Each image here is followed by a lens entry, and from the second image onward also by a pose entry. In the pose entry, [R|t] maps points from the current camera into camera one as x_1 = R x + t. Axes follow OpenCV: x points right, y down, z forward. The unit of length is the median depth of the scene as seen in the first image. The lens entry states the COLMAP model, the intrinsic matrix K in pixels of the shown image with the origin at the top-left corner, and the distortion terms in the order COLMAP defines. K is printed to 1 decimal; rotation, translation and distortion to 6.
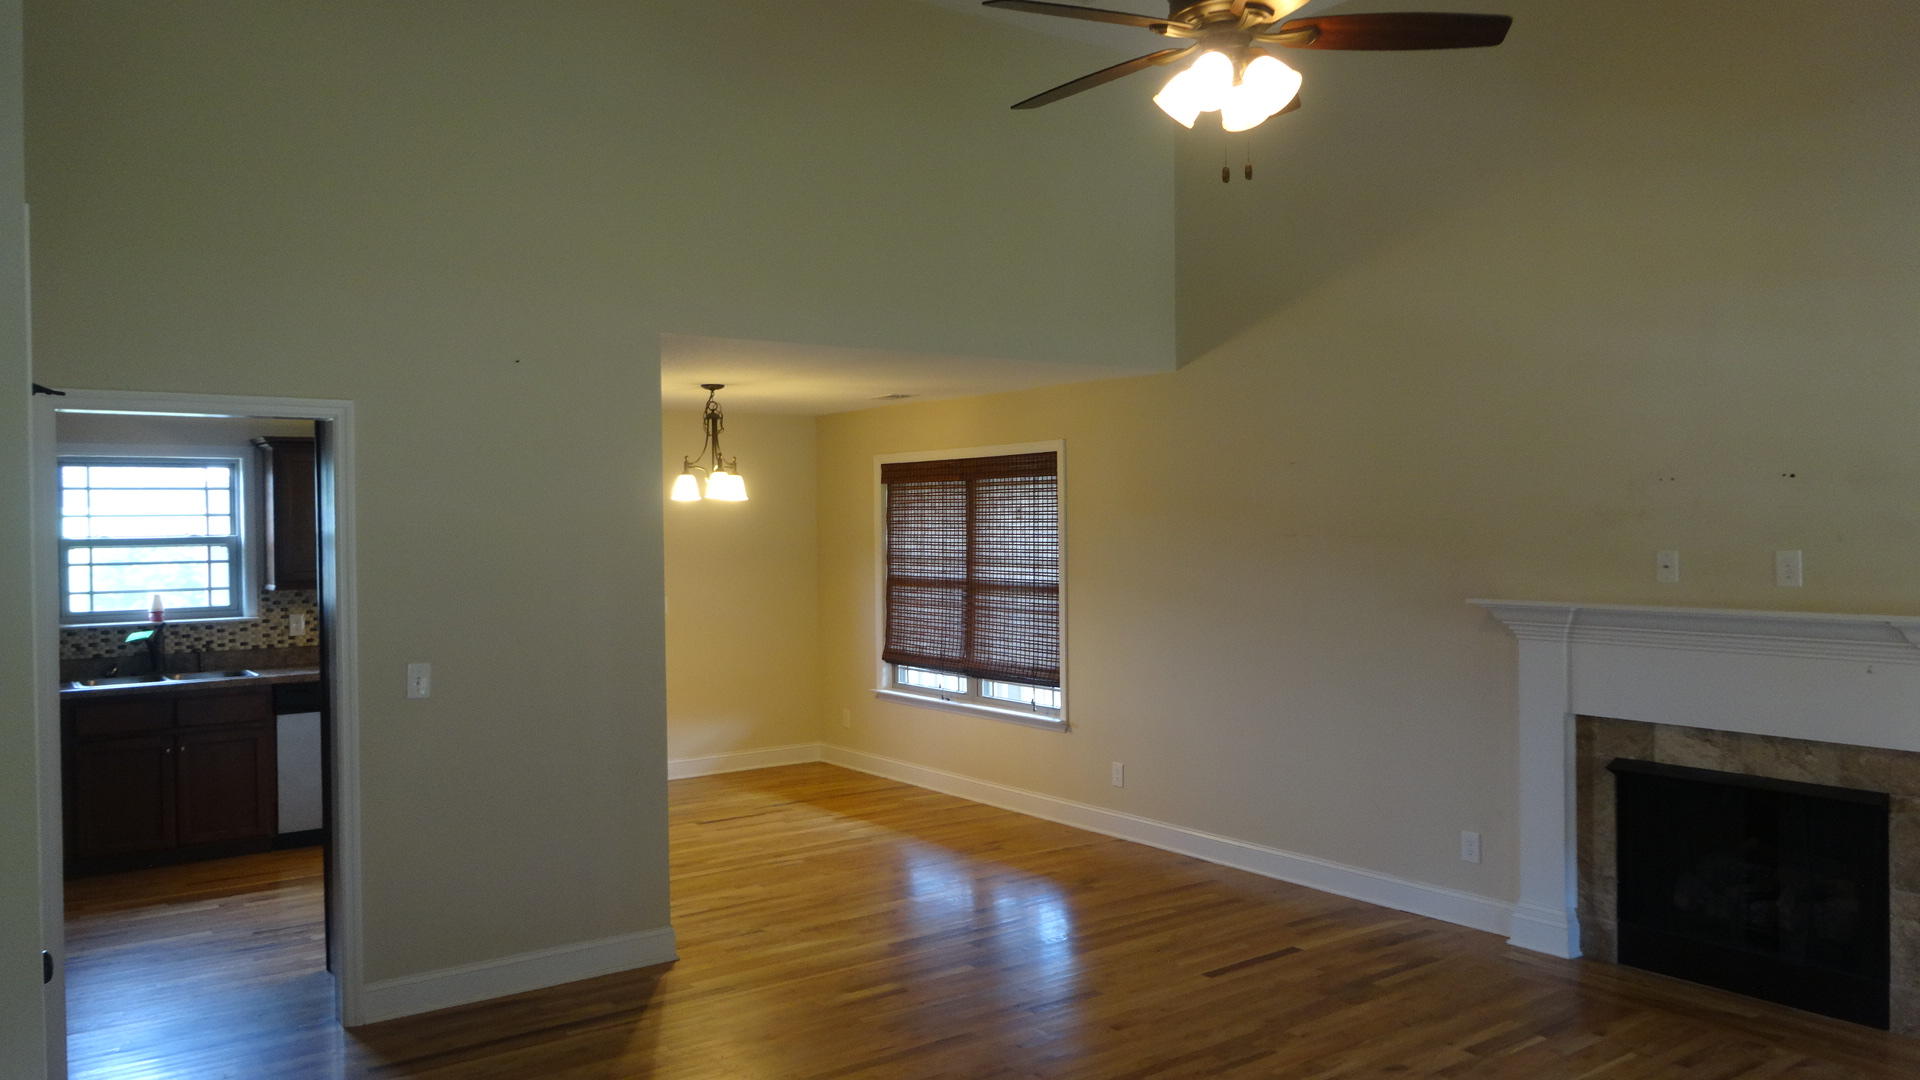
lens RADIAL K [[1429.8, 0, 960.0], [0, 1429.8, 540.0], [0, 0, 1]] dist [-0.000049, -0.005031]
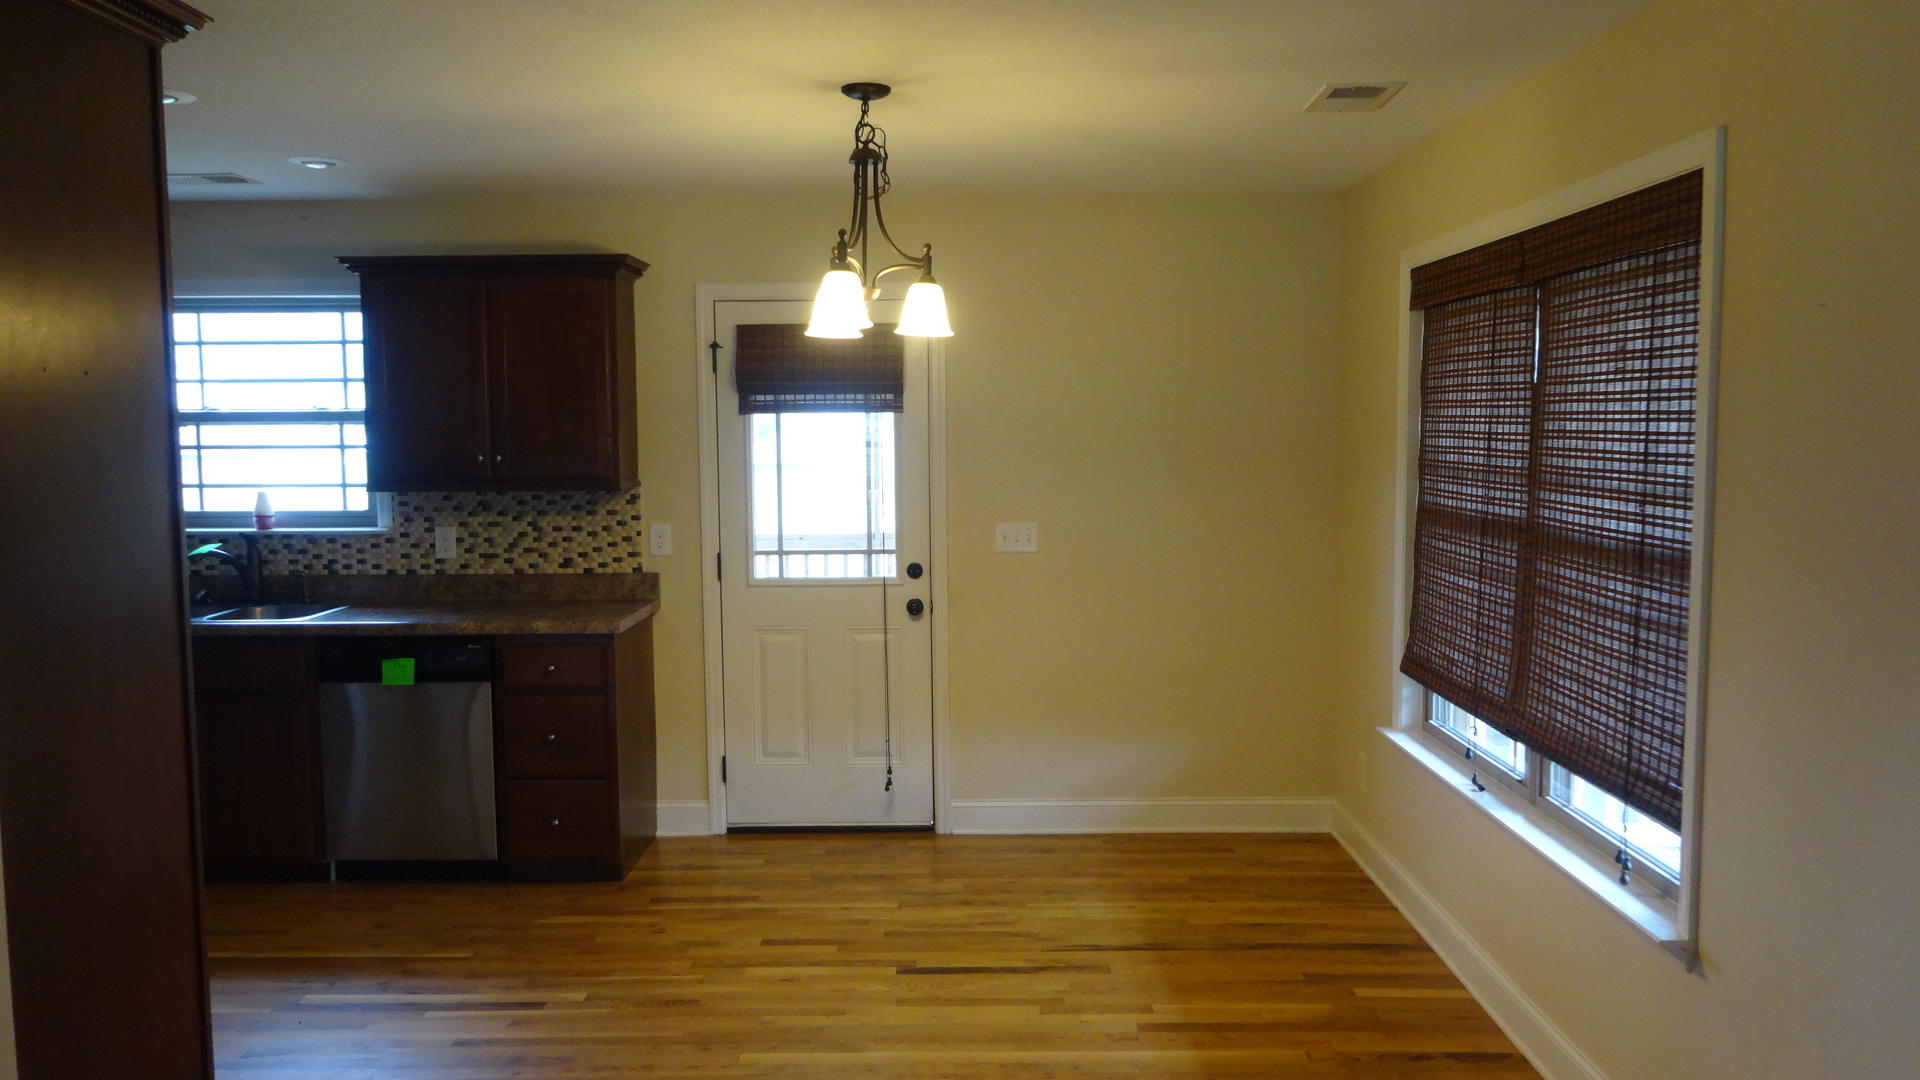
lens RADIAL K [[1421.8, 0, 960.0], [0, 1421.8, 575.5], [0, 0, 1]] dist [0.002291, -0.000589]
pose [[0.797928, 0.071348, -0.598515, 0.138548], [-0.013105, 0.994788, 0.101115, 0.003402], [0.602610, -0.072839, 0.794705, 0.618630]]
